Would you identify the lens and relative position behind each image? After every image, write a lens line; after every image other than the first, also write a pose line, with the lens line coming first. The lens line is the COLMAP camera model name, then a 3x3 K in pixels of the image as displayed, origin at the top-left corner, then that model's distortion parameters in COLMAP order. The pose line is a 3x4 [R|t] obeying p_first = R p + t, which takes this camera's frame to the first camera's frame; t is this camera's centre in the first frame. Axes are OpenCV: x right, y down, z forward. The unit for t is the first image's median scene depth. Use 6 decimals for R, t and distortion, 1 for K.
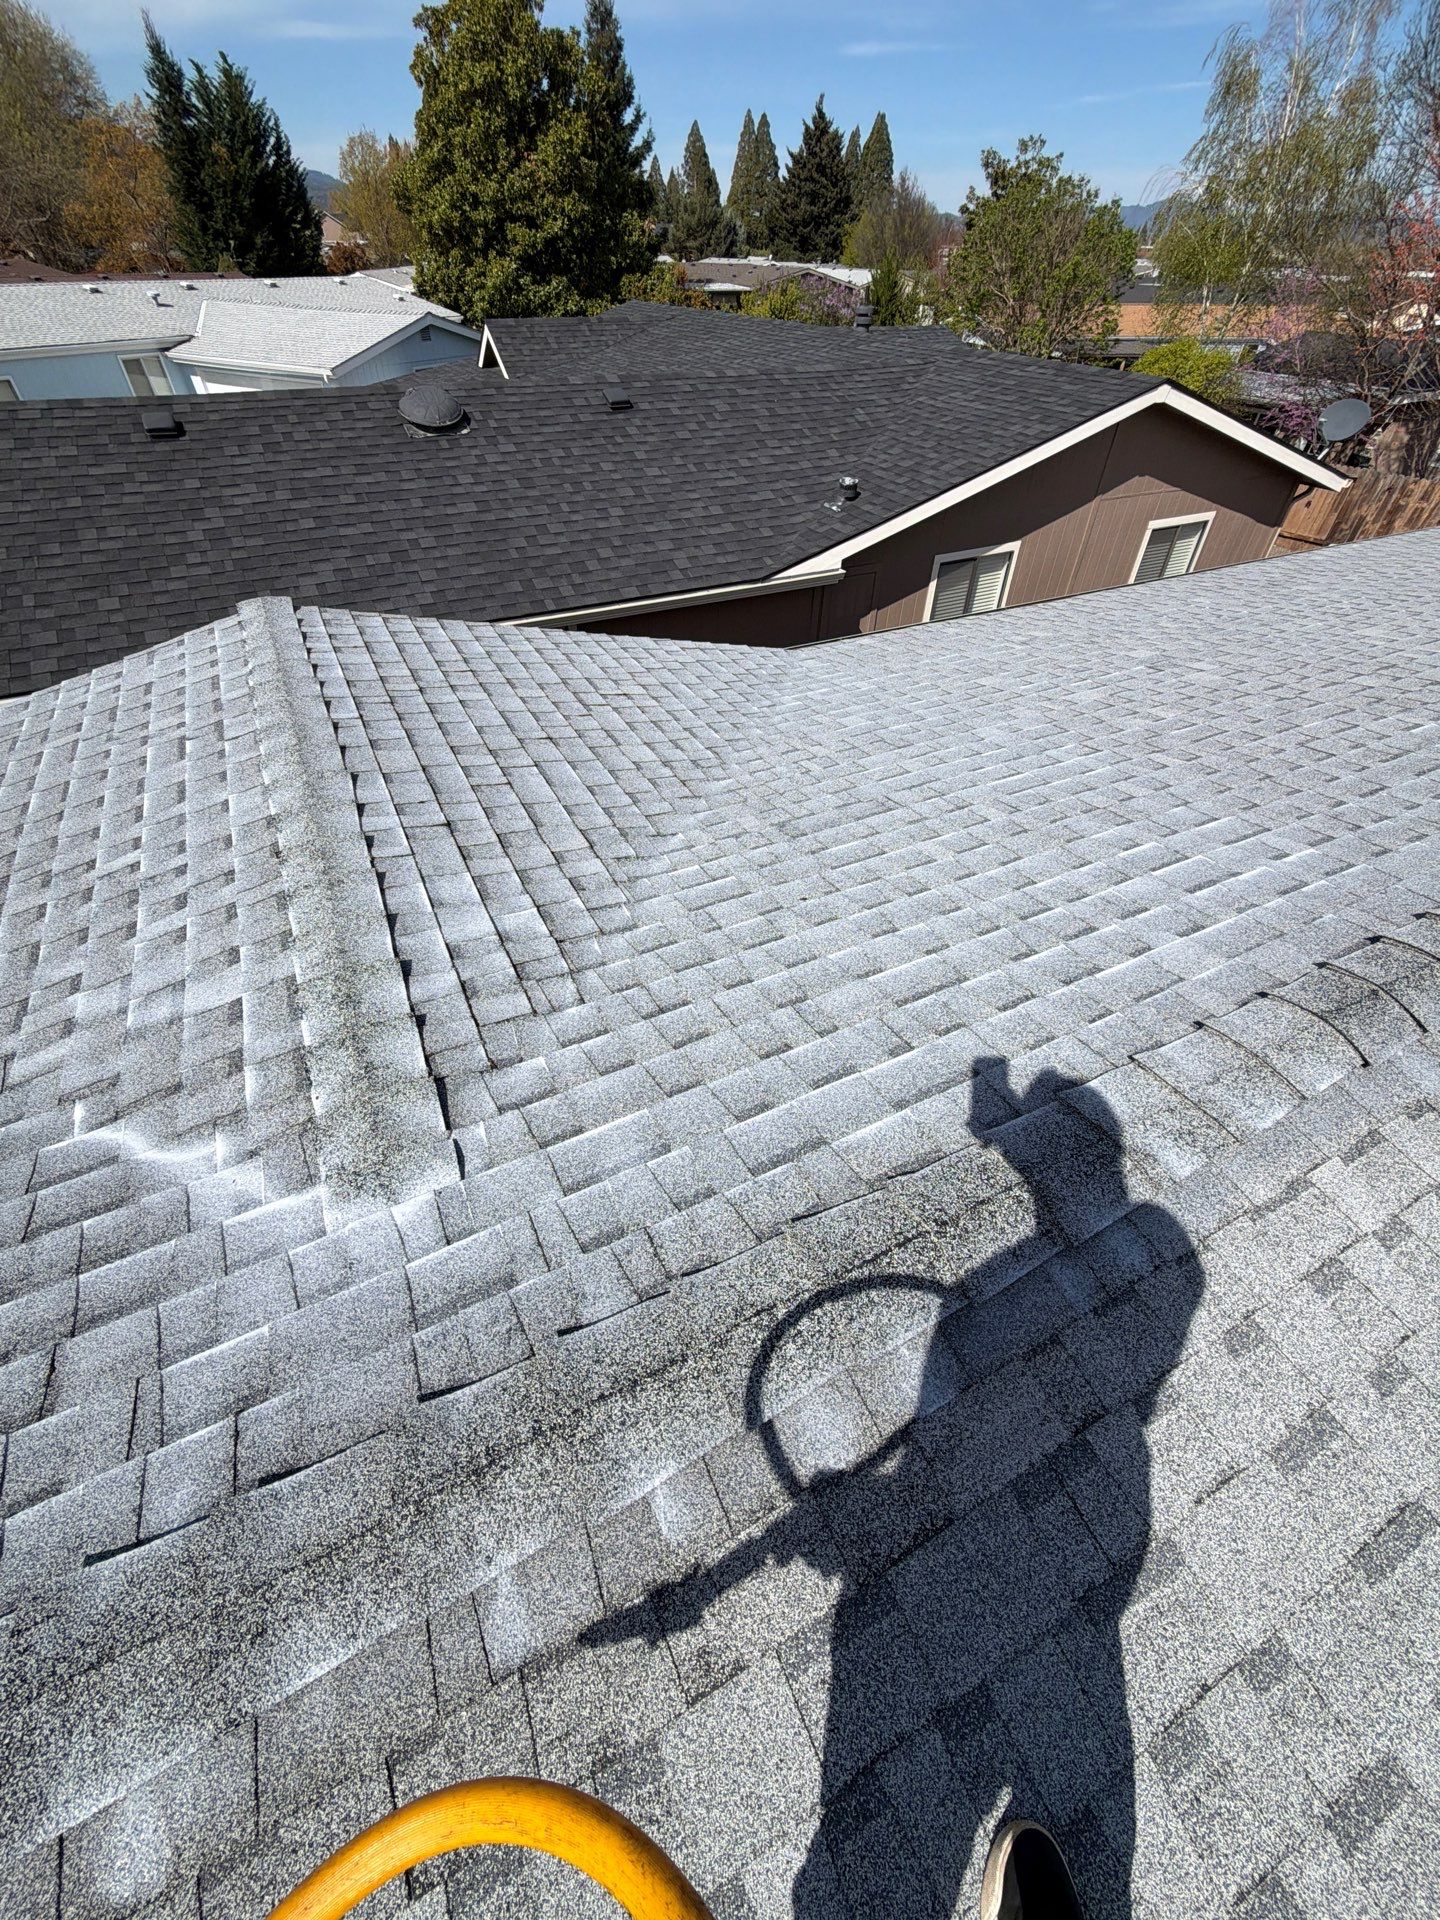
lens RADIAL K [[762.7, 0, 718.3], [0, 762.7, 969.8], [0, 0, 1]] dist [0.000670, -0.000560]
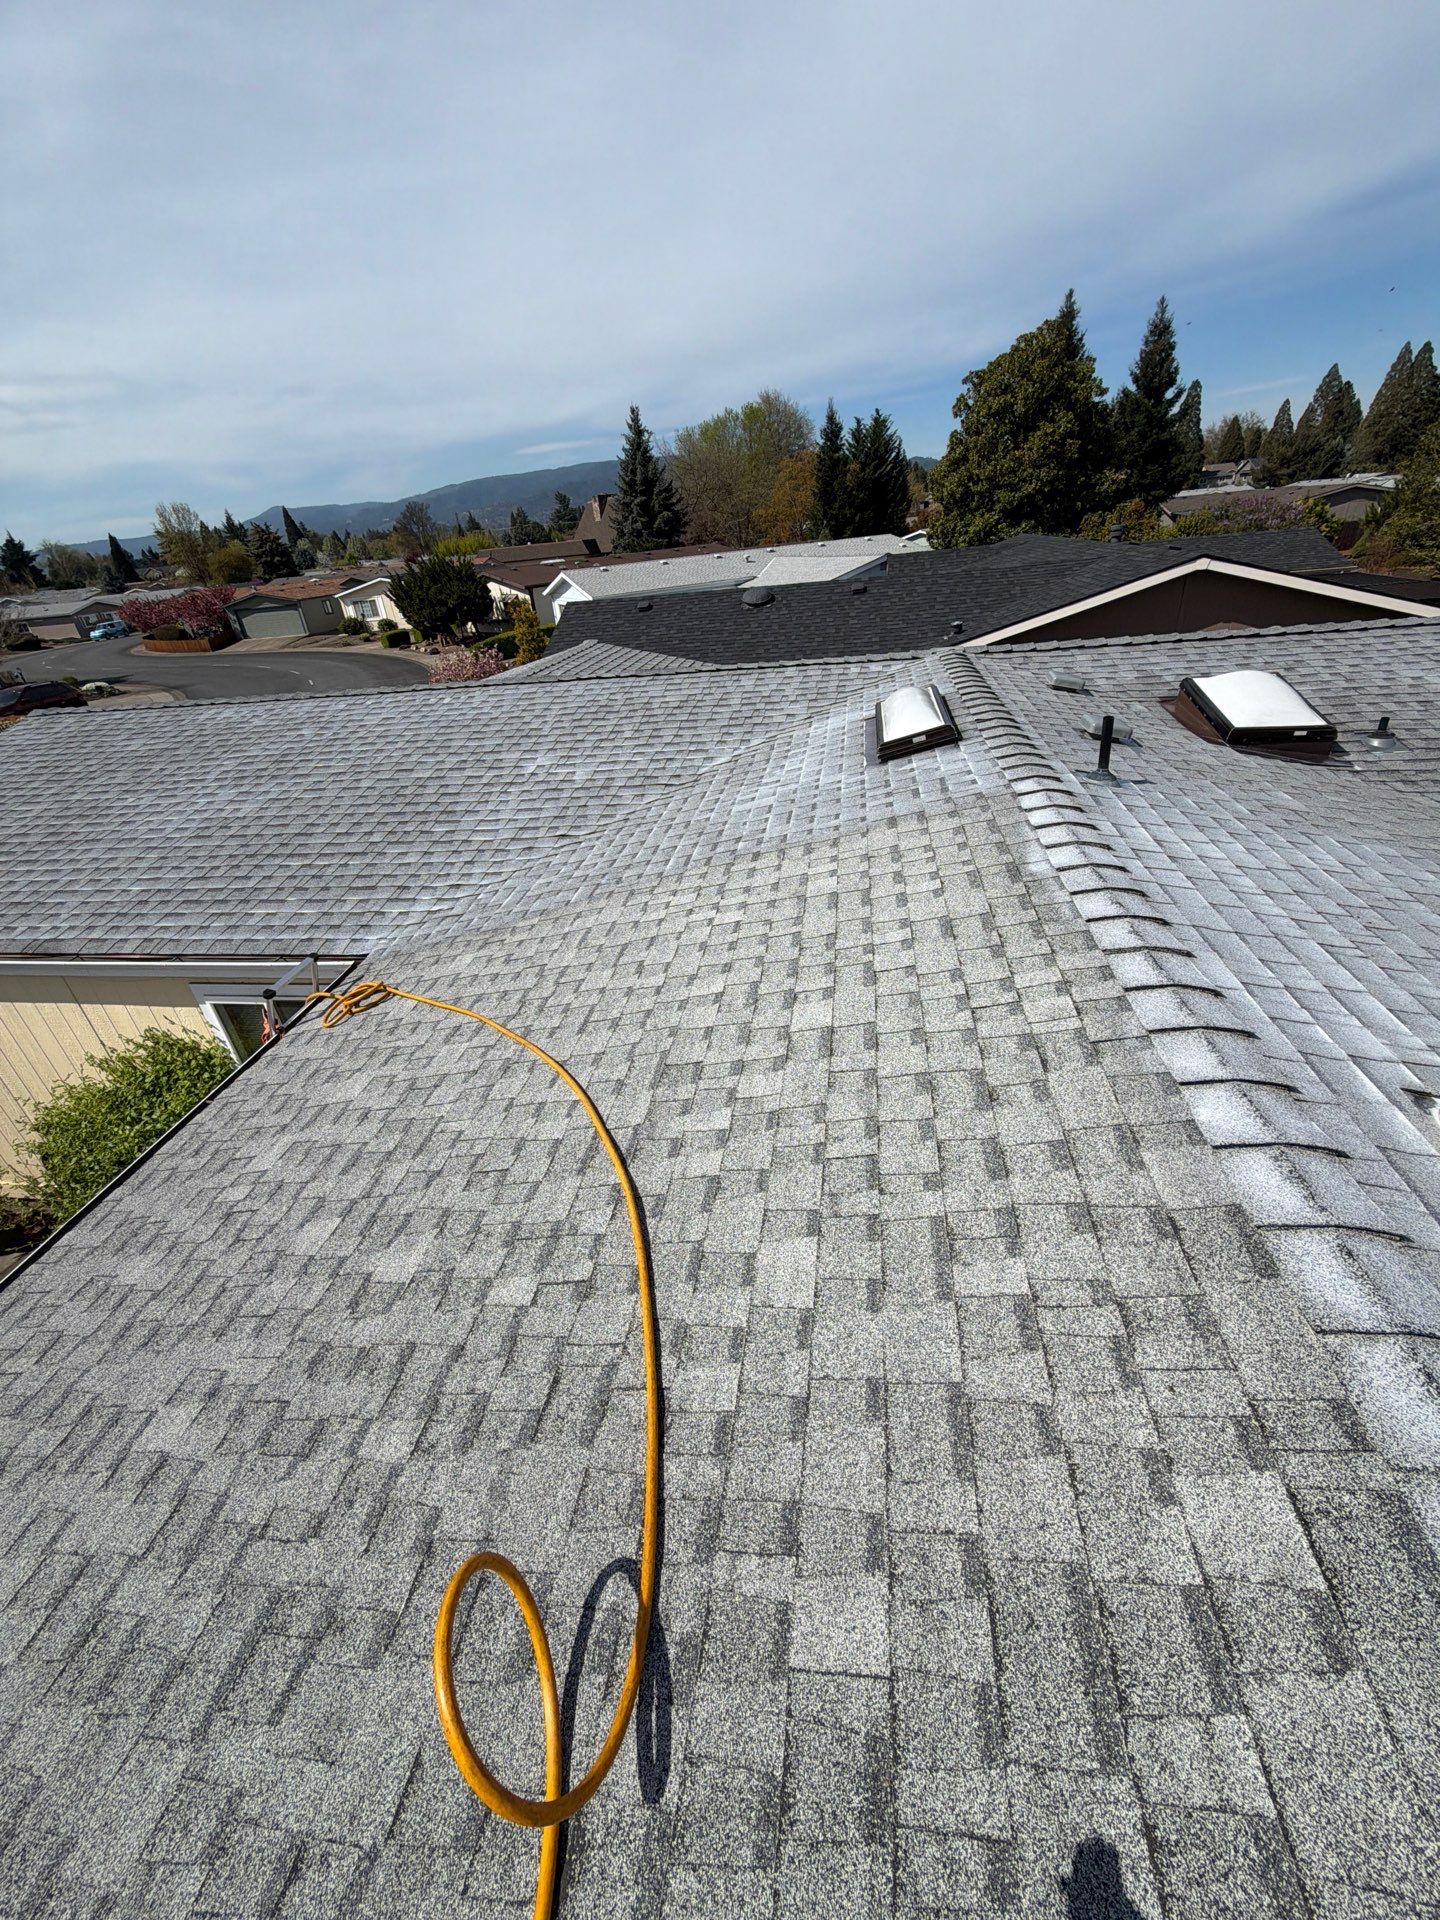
lens RADIAL K [[762.7, 0, 713.4], [0, 762.7, 965.2], [0, 0, 1]] dist [0.000670, -0.000560]
pose [[0.801547, 0.220823, -0.555662, 0.181782], [-0.335013, 0.935599, -0.111446, 0.092772], [0.495267, 0.275484, 0.823905, -0.094960]]
